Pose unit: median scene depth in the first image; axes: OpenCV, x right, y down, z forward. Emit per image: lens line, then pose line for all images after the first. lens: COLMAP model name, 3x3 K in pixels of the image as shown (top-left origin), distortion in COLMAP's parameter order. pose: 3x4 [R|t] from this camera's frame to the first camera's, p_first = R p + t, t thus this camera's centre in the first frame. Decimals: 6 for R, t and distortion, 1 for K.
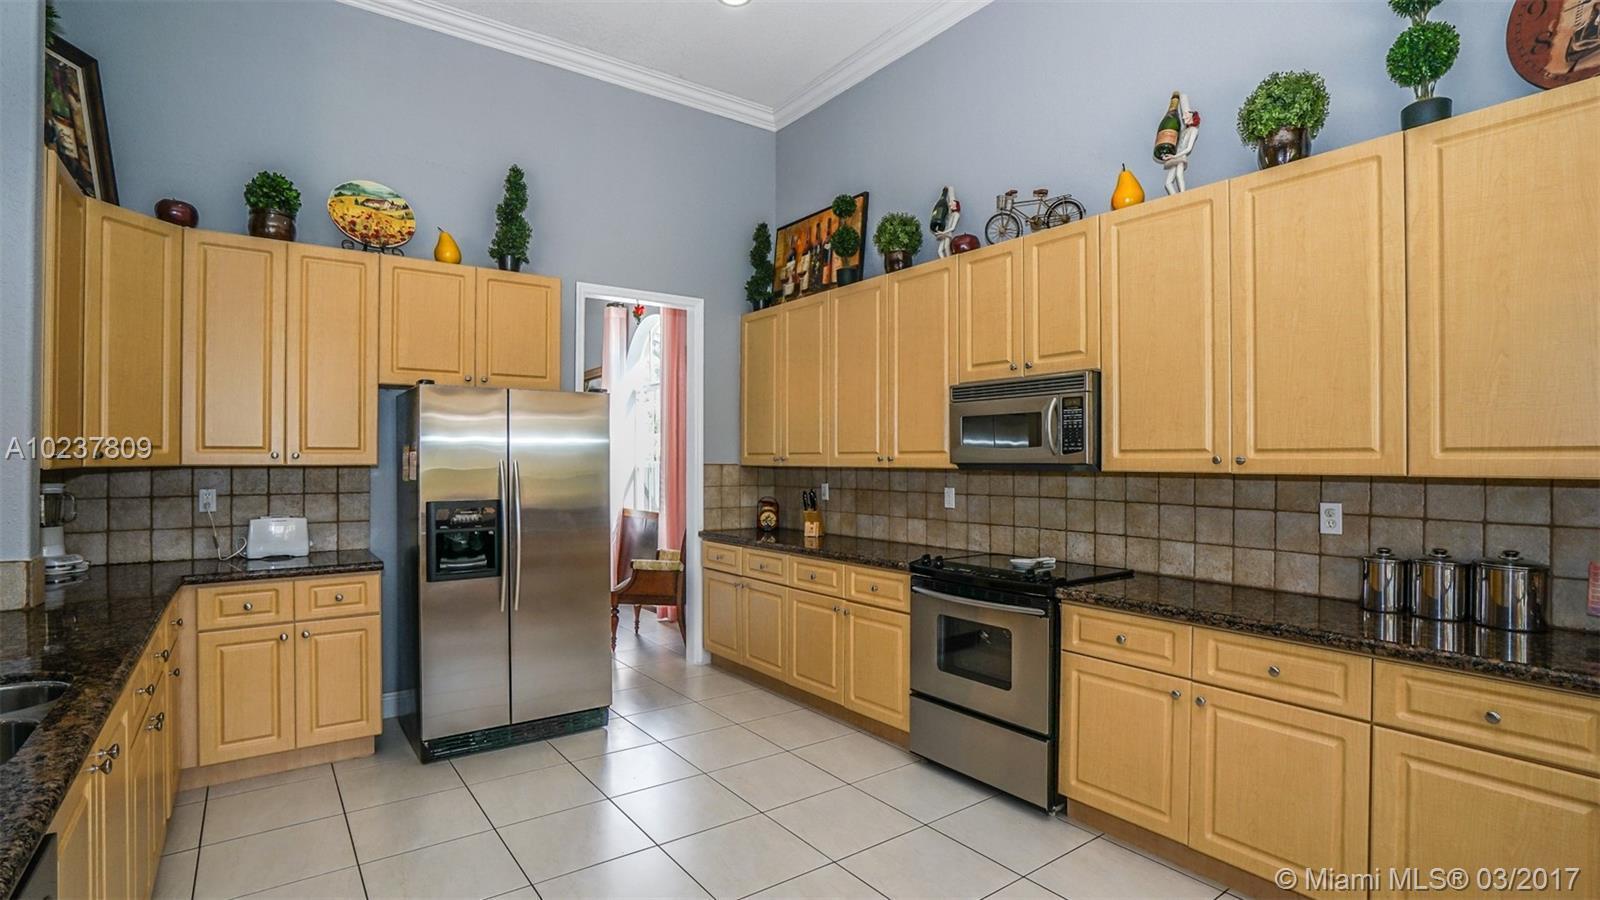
lens RADIAL K [[767.5, 0, 800.2], [0, 767.5, 451.3], [0, 0, 1]] dist [-0.003676, 0.000509]
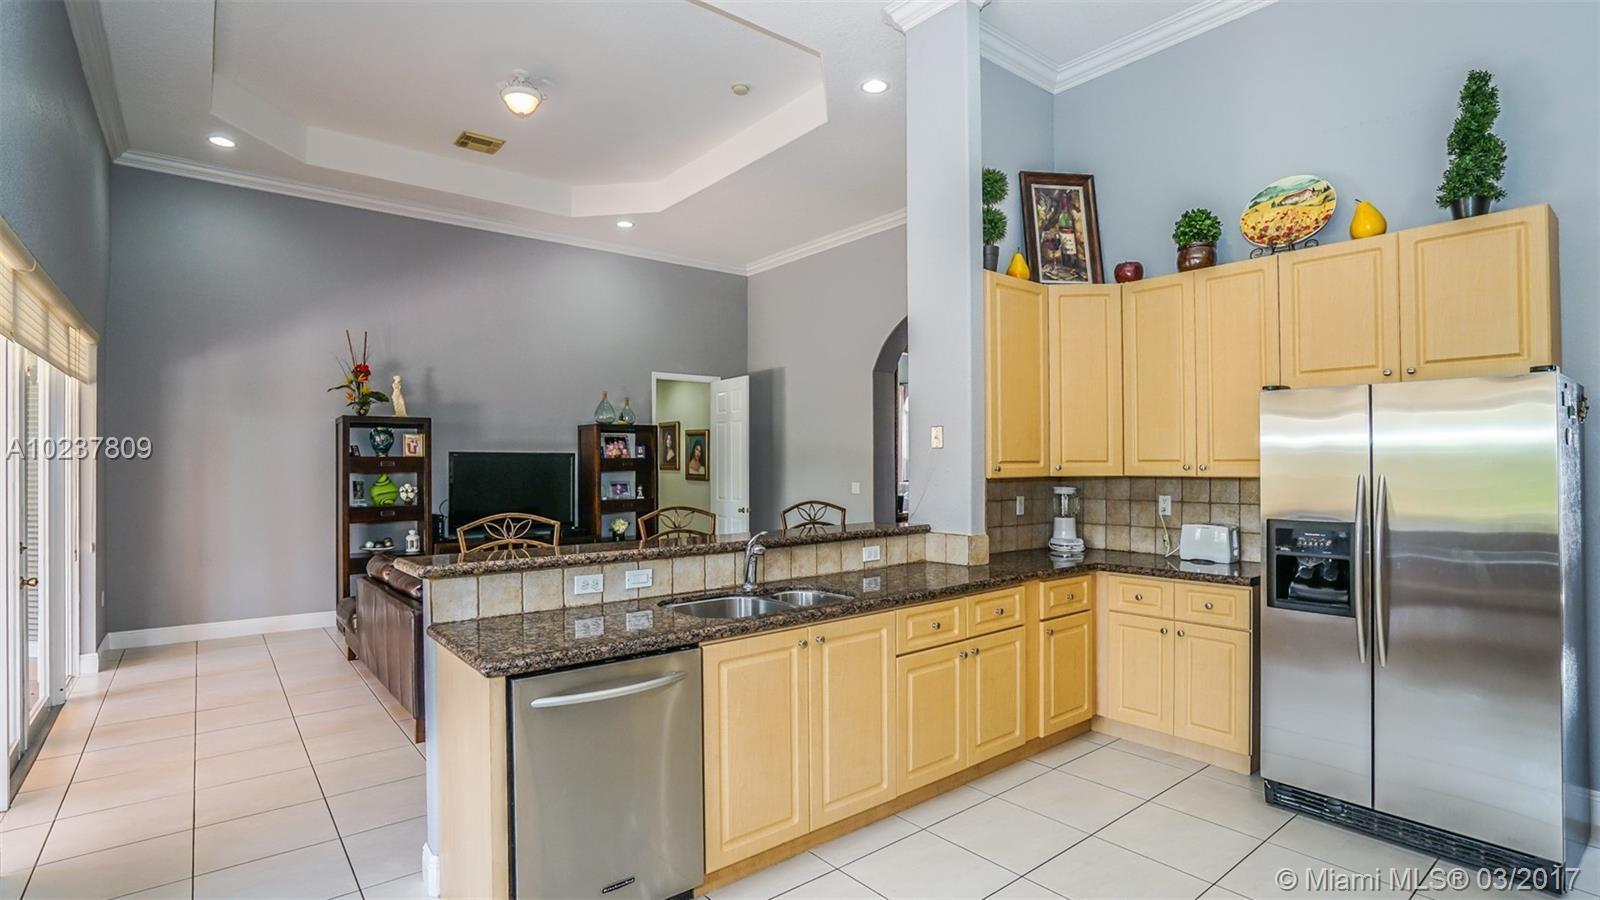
lens RADIAL K [[767.5, 0, 802.3], [0, 767.5, 459.9], [0, 0, 1]] dist [-0.003676, 0.000509]
pose [[0.071715, -0.009755, -0.997377, 0.361237], [0.008928, 0.999918, -0.009138, -0.000130], [0.997385, -0.008249, 0.071796, 0.357743]]
